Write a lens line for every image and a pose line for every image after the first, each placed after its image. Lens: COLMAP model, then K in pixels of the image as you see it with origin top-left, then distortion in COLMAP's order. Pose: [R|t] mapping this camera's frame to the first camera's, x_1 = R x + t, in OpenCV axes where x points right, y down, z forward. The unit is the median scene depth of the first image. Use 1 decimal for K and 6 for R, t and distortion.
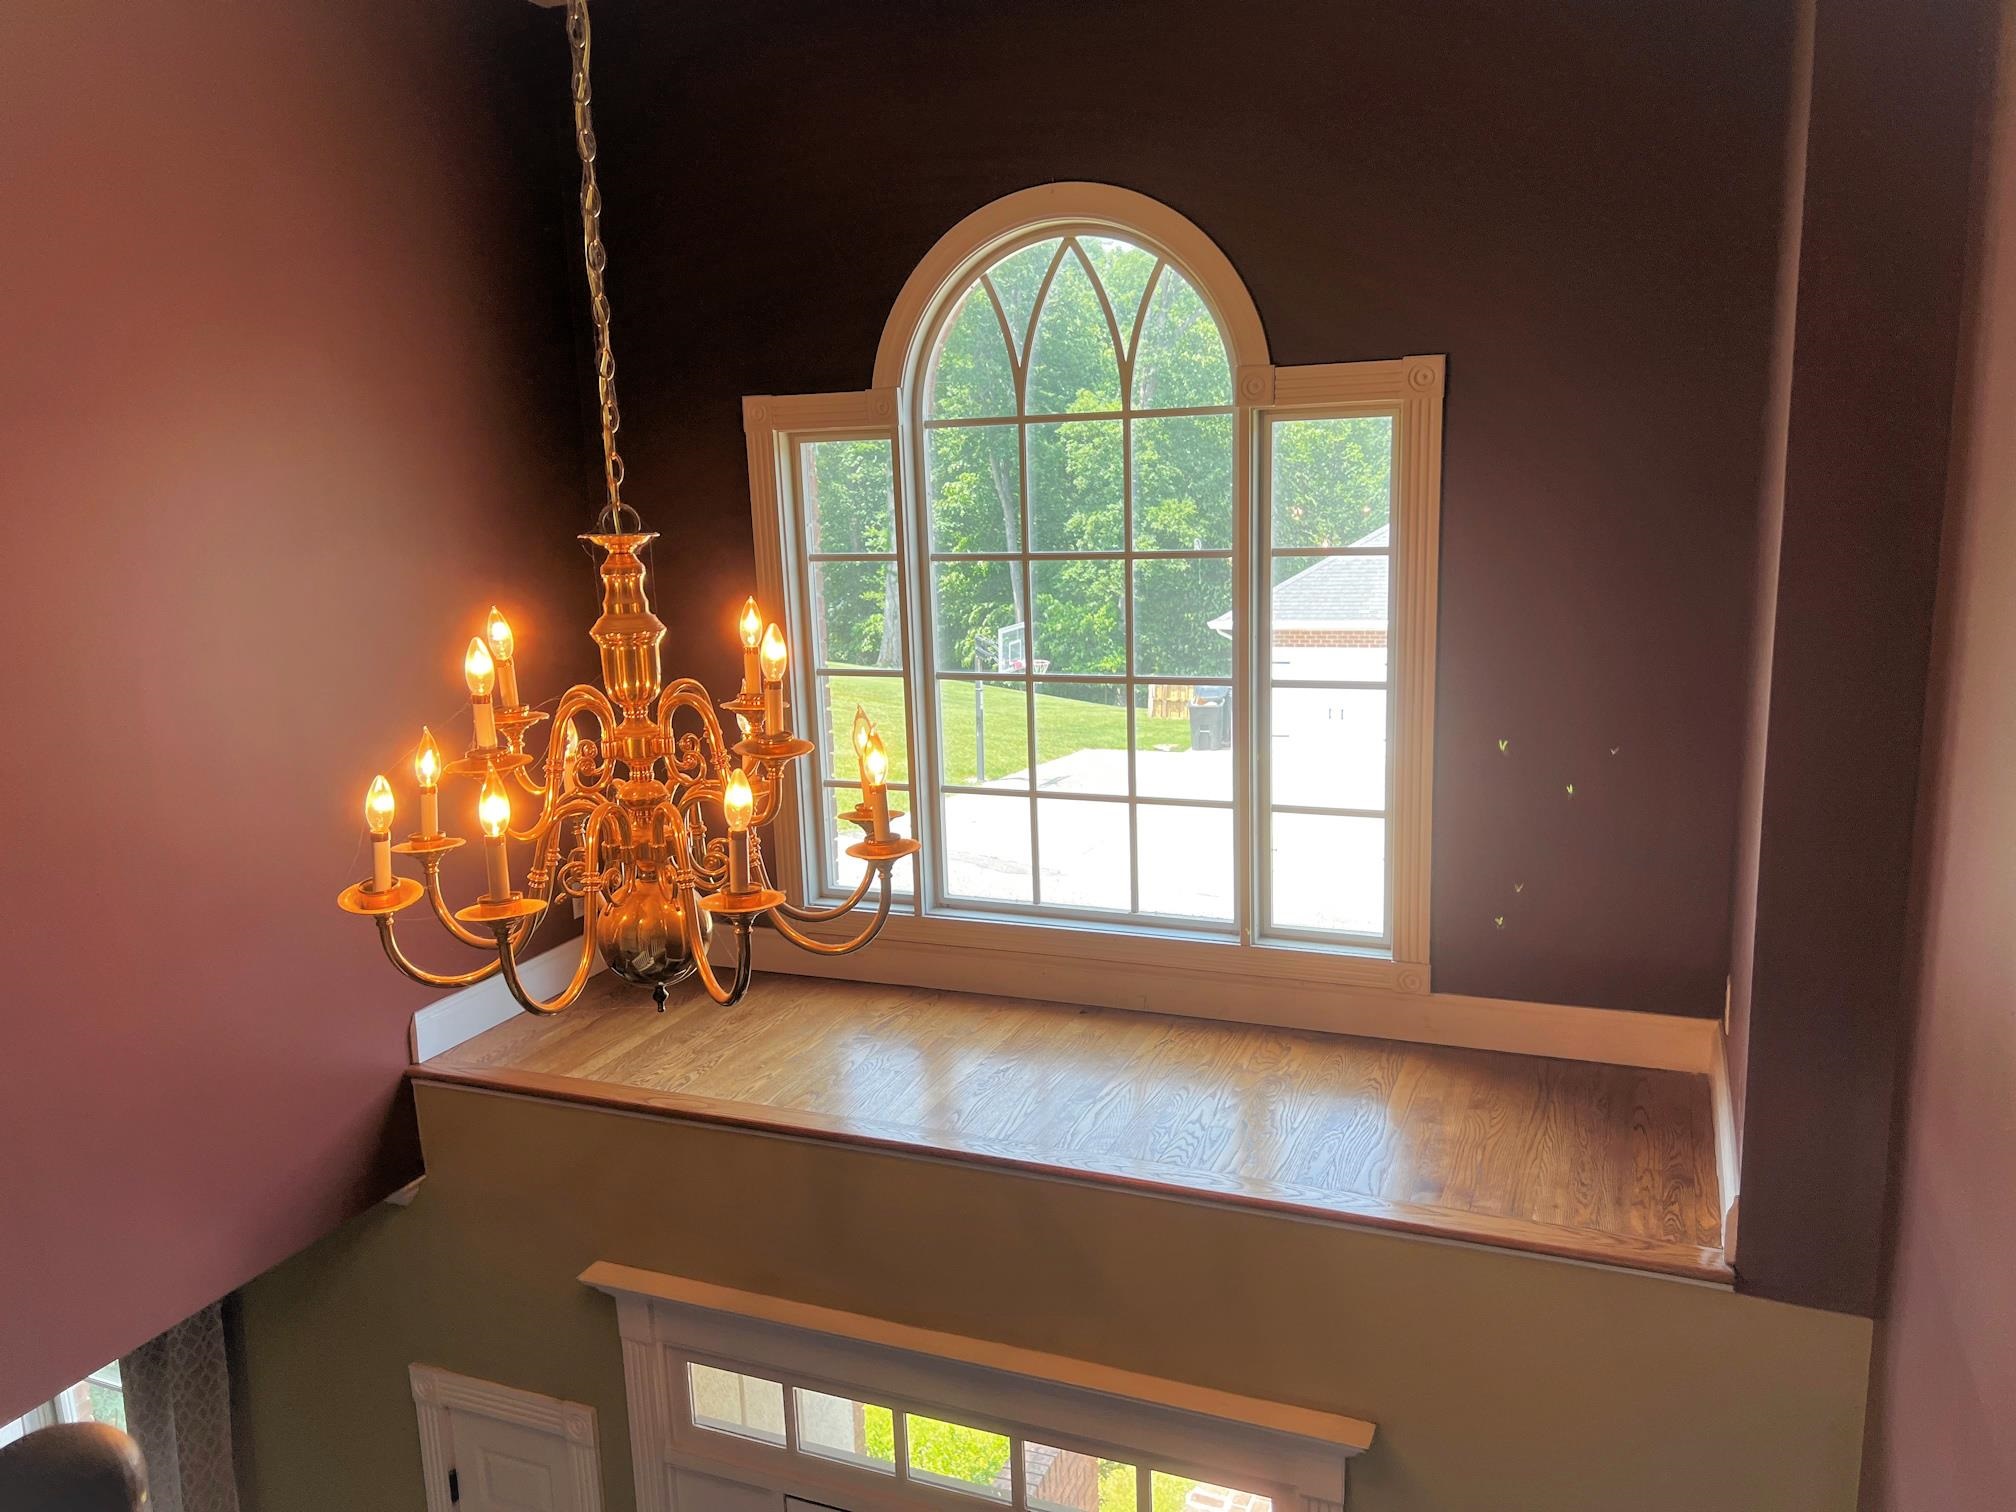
lens RADIAL K [[1529.0, 0, 1009.9], [0, 1529.0, 745.7], [0, 0, 1]] dist [0.075937, -0.084372]
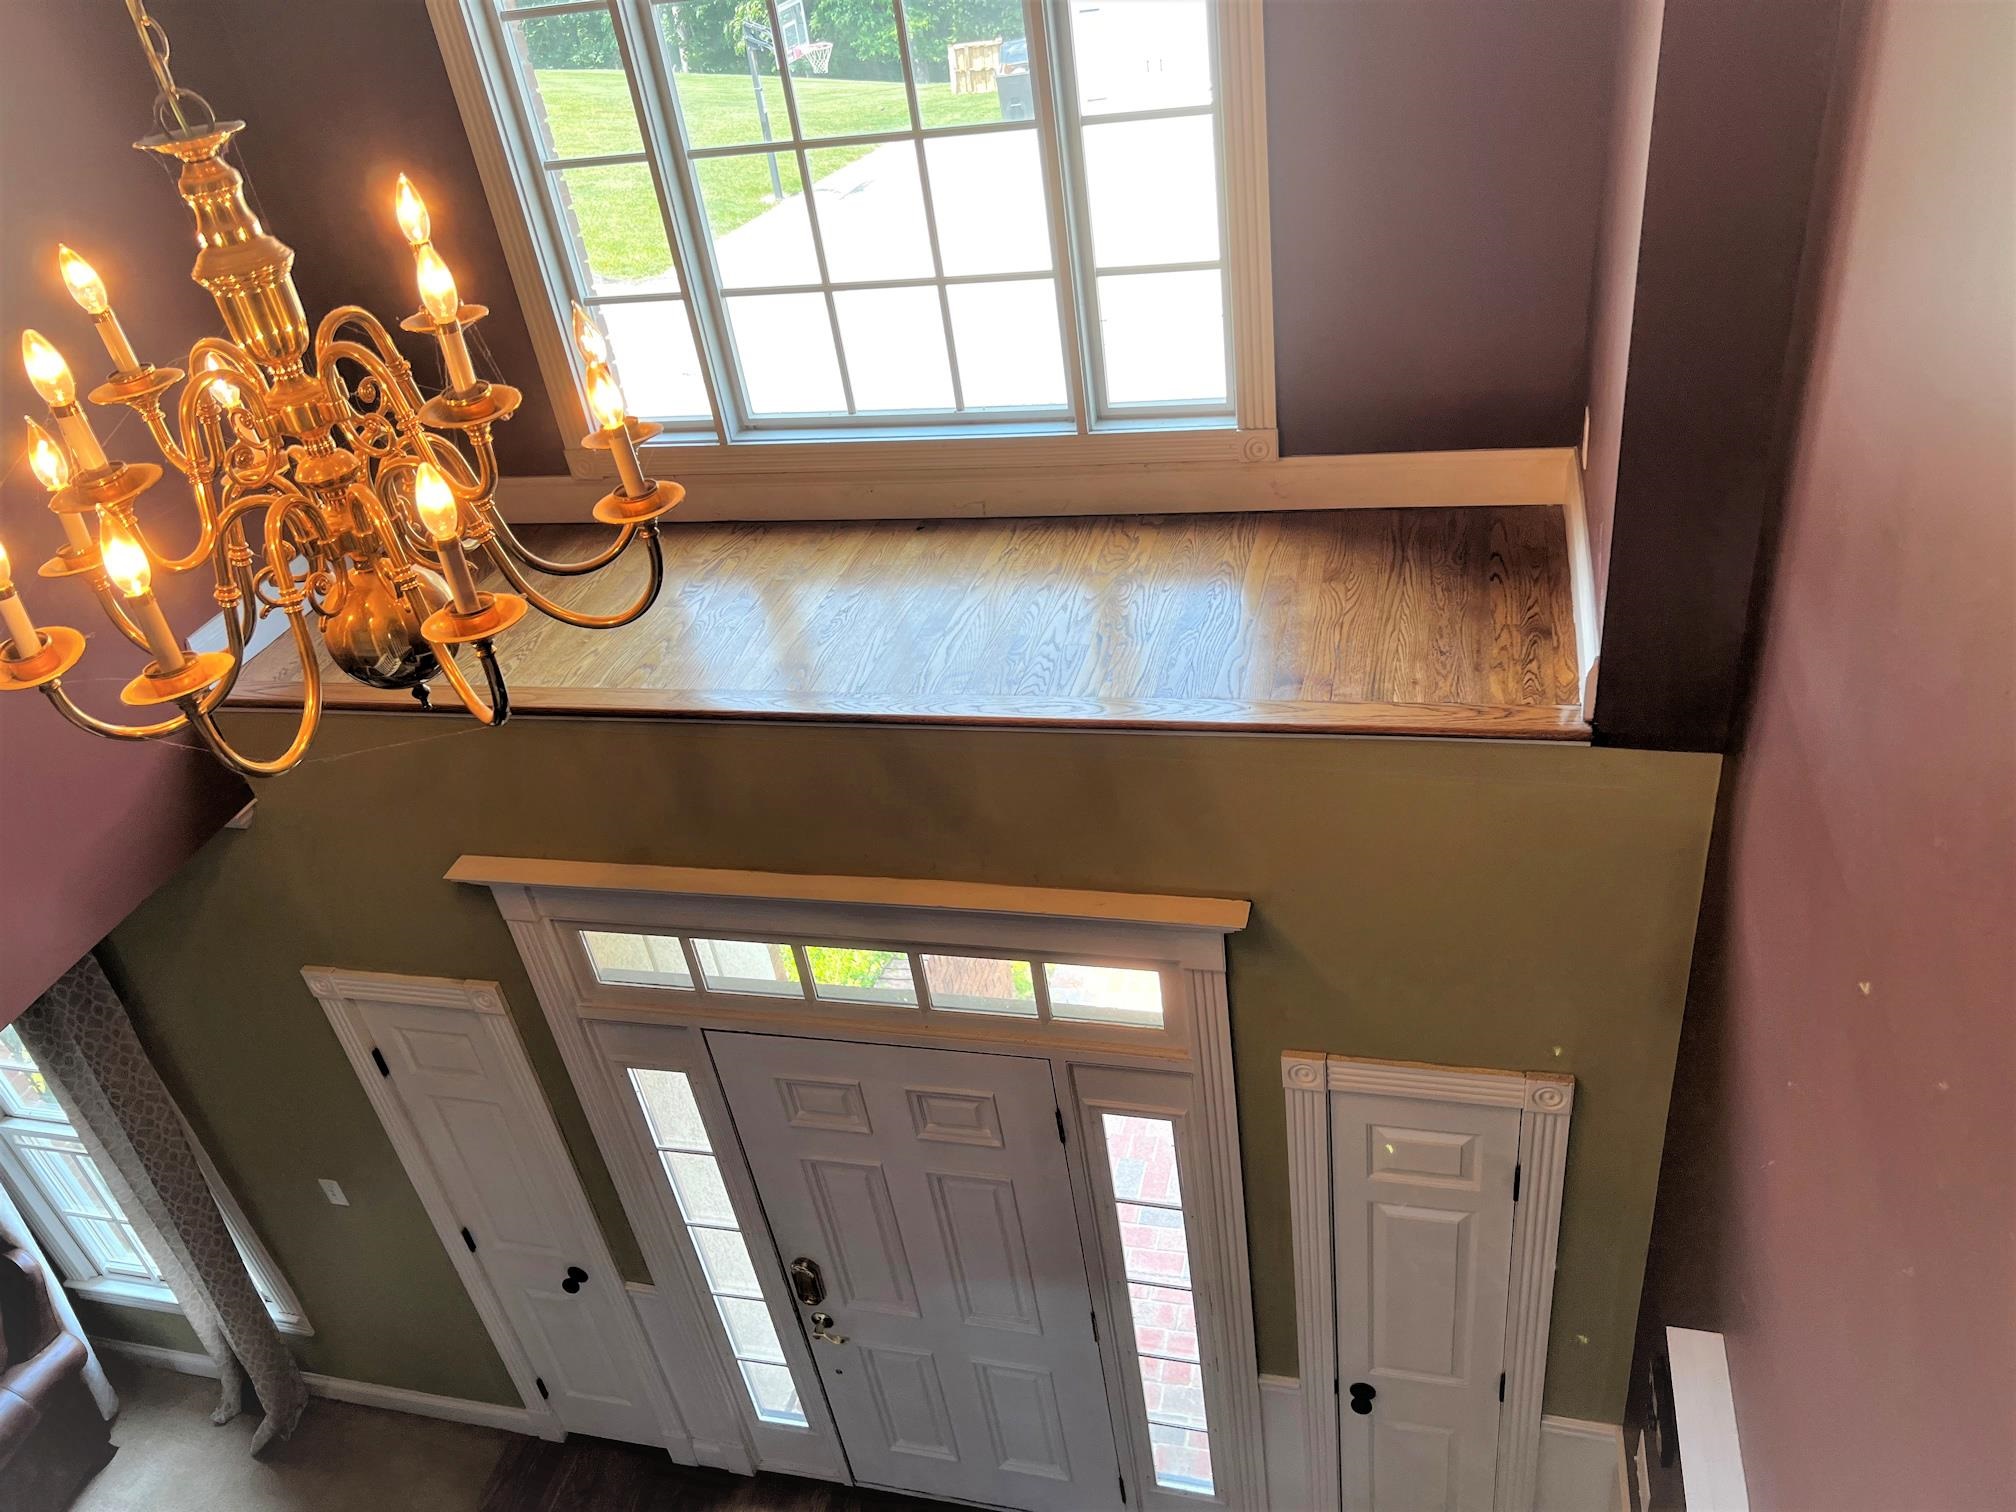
lens RADIAL K [[1529.0, 0, 999.5], [0, 1529.0, 748.3], [0, 0, 1]] dist [0.075937, -0.084372]
pose [[0.985579, -0.158986, 0.057947, 0.023480], [0.125375, 0.916061, 0.380938, -0.061186], [-0.113647, -0.368179, 0.922783, 0.094136]]
